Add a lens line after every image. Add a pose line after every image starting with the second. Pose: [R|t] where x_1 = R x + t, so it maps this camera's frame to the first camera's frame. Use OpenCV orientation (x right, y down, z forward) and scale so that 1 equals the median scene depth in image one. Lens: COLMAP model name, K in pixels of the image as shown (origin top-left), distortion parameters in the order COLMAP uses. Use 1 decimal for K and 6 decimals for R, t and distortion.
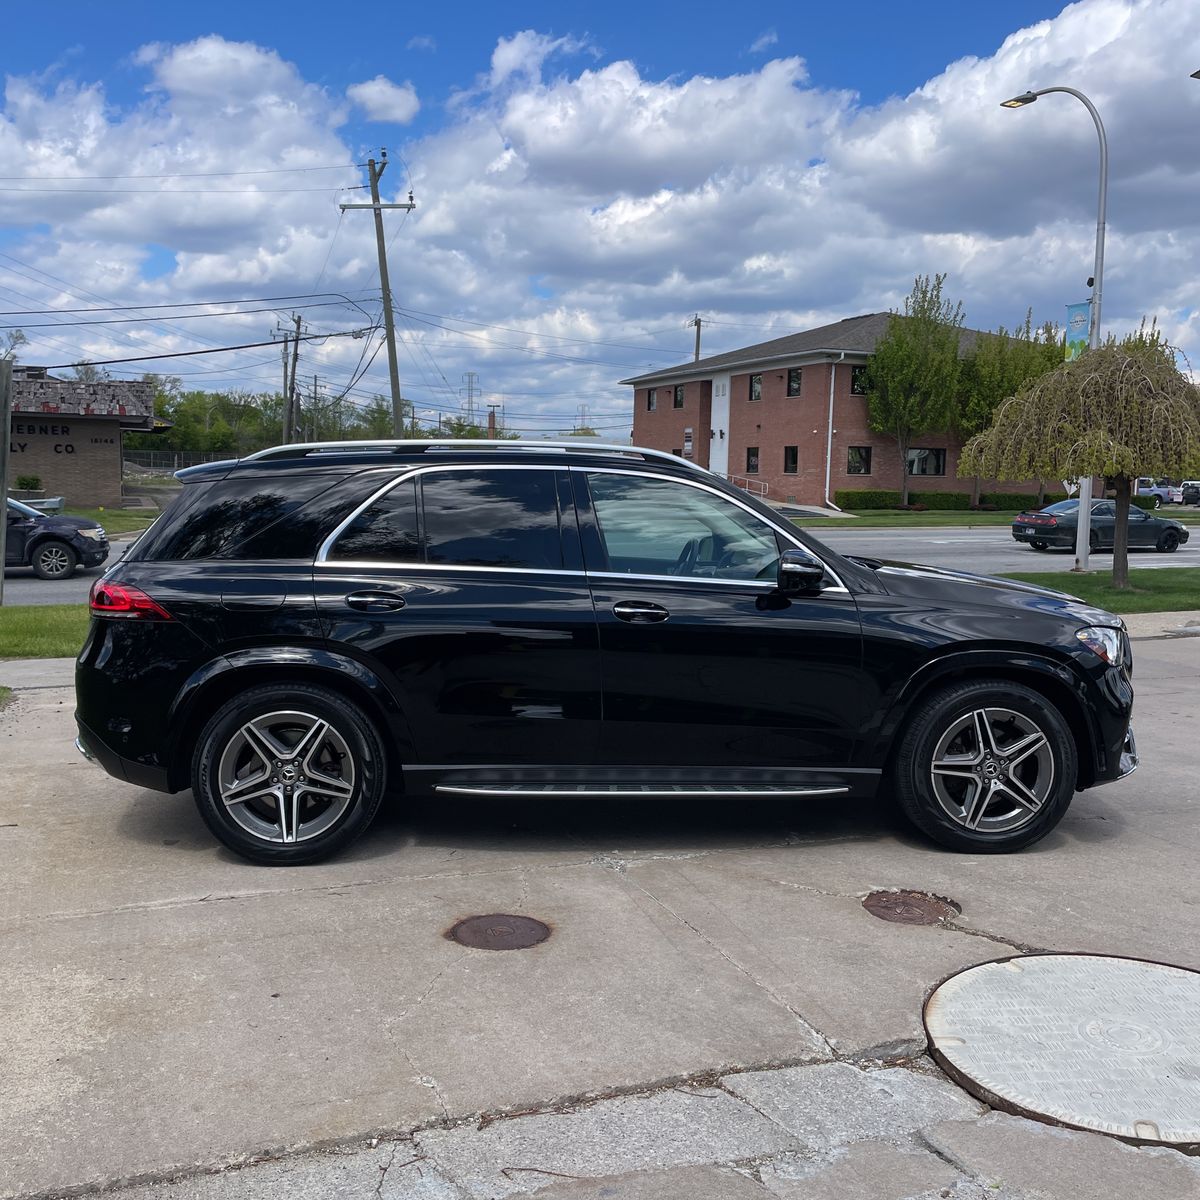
lens RADIAL K [[1241.4, 0, 614.4], [0, 1241.4, 599.6], [0, 0, 1]] dist [0.055958, 0.025787]
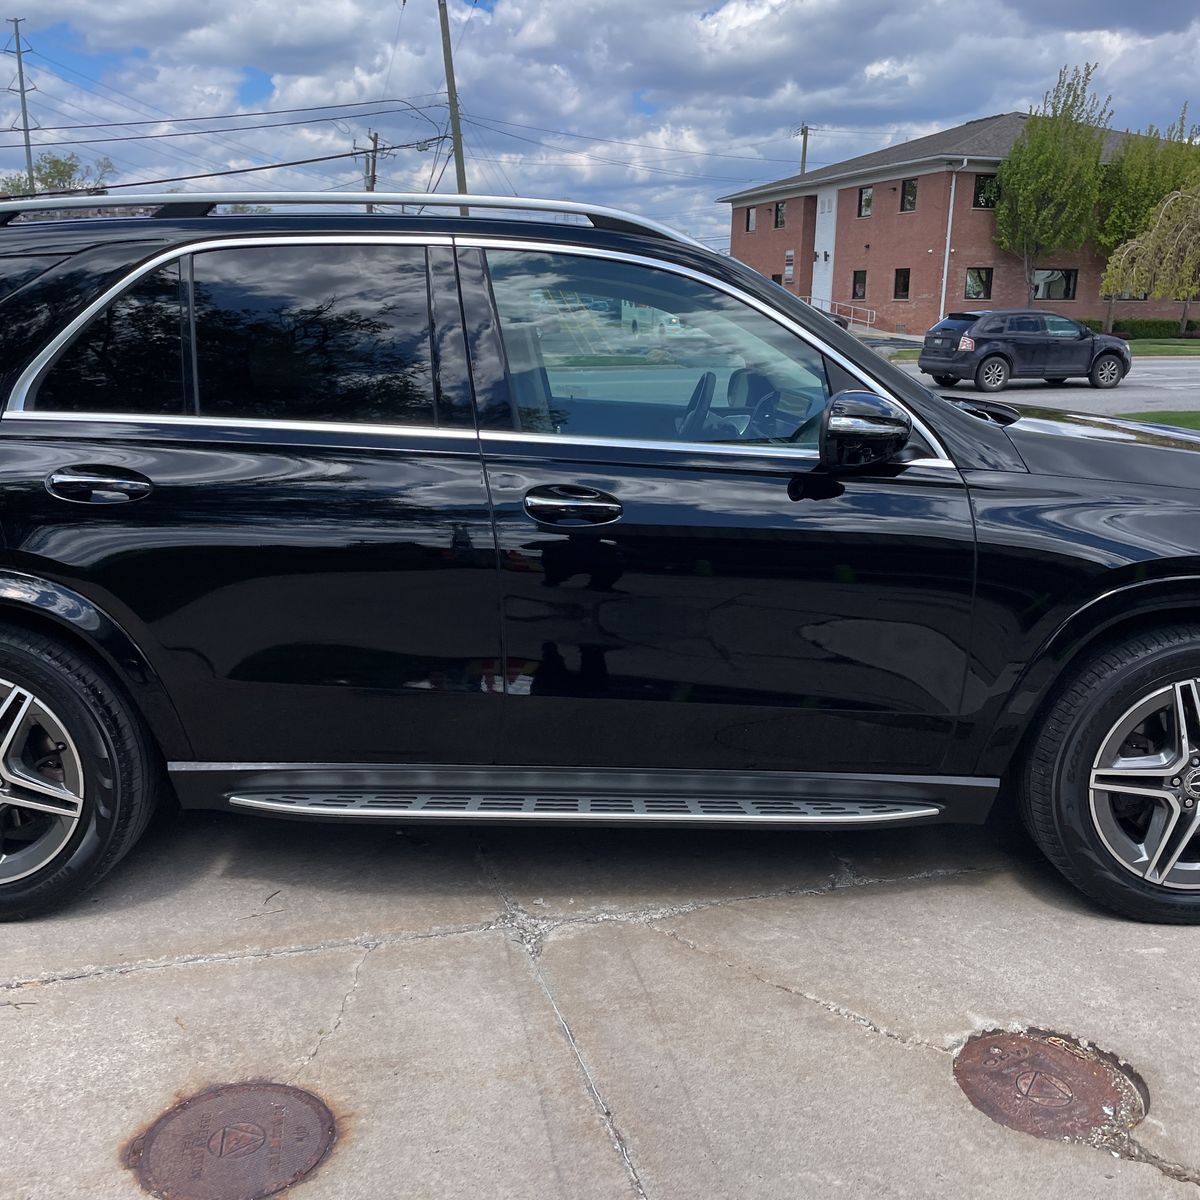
lens RADIAL K [[1216.7, 0, 600.1], [0, 1216.7, 635.5], [0, 0, 1]] dist [0.099456, -0.129157]
pose [[0.995513, 0.016412, -0.093186, 0.009981], [-0.001283, 0.987094, 0.160139, -0.002339], [0.094611, -0.159301, 0.982686, 0.052543]]
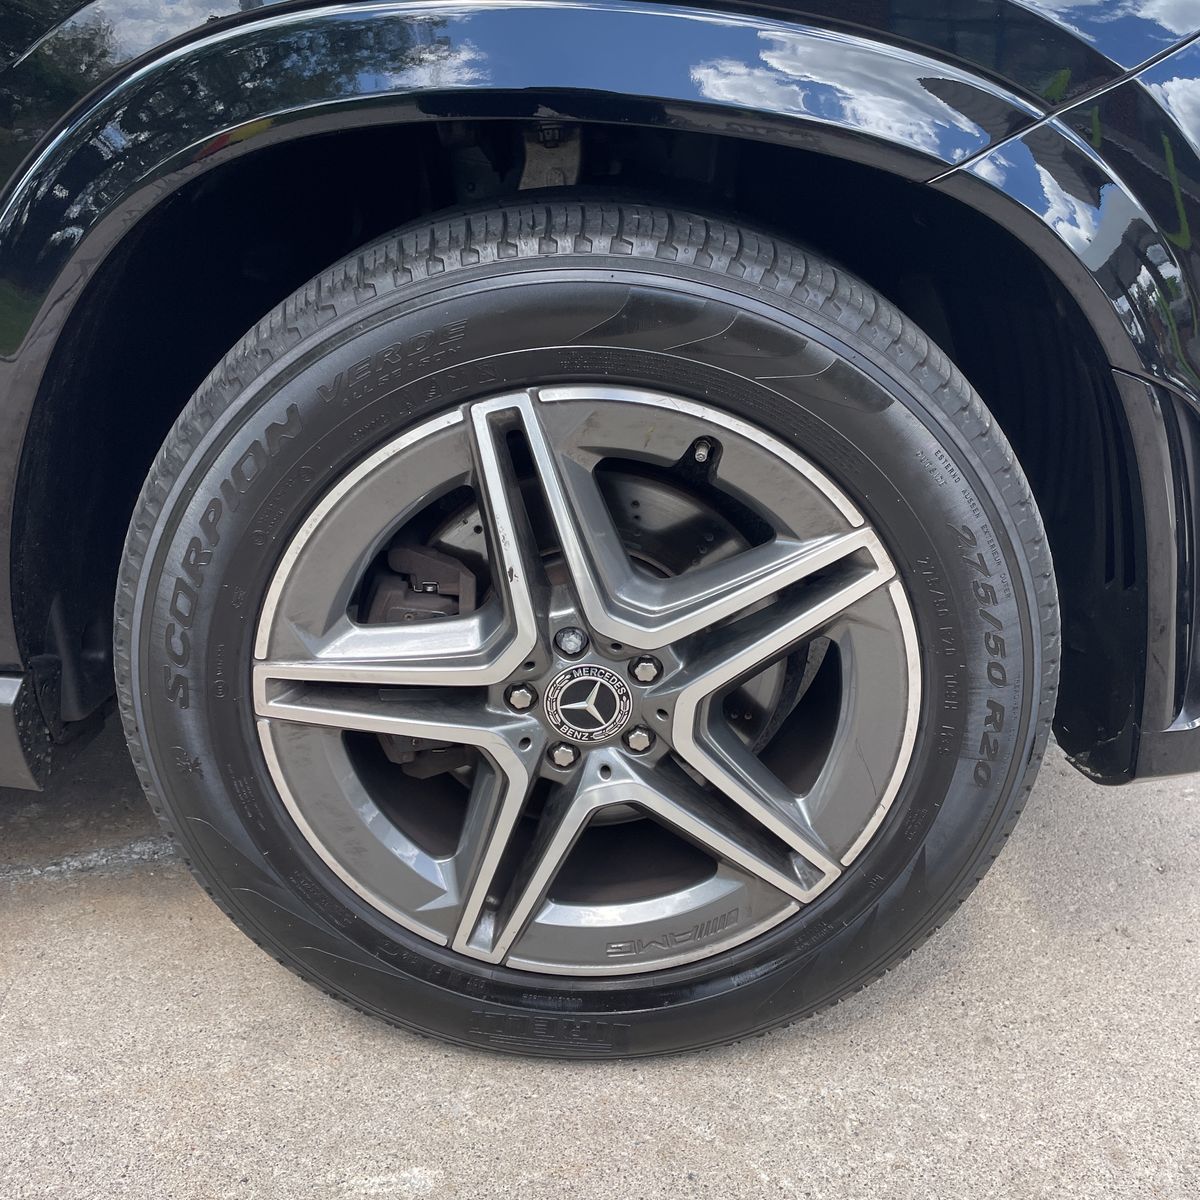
lens RADIAL K [[1219.4, 0, 617.9], [0, 1219.4, 595.4], [0, 0, 1]] dist [0.084845, -0.116995]
pose [[0.994158, 0.059606, -0.089979, 0.039016], [-0.025911, 0.941098, 0.337140, 0.006829], [0.104774, -0.332839, 0.937145, 0.100319]]
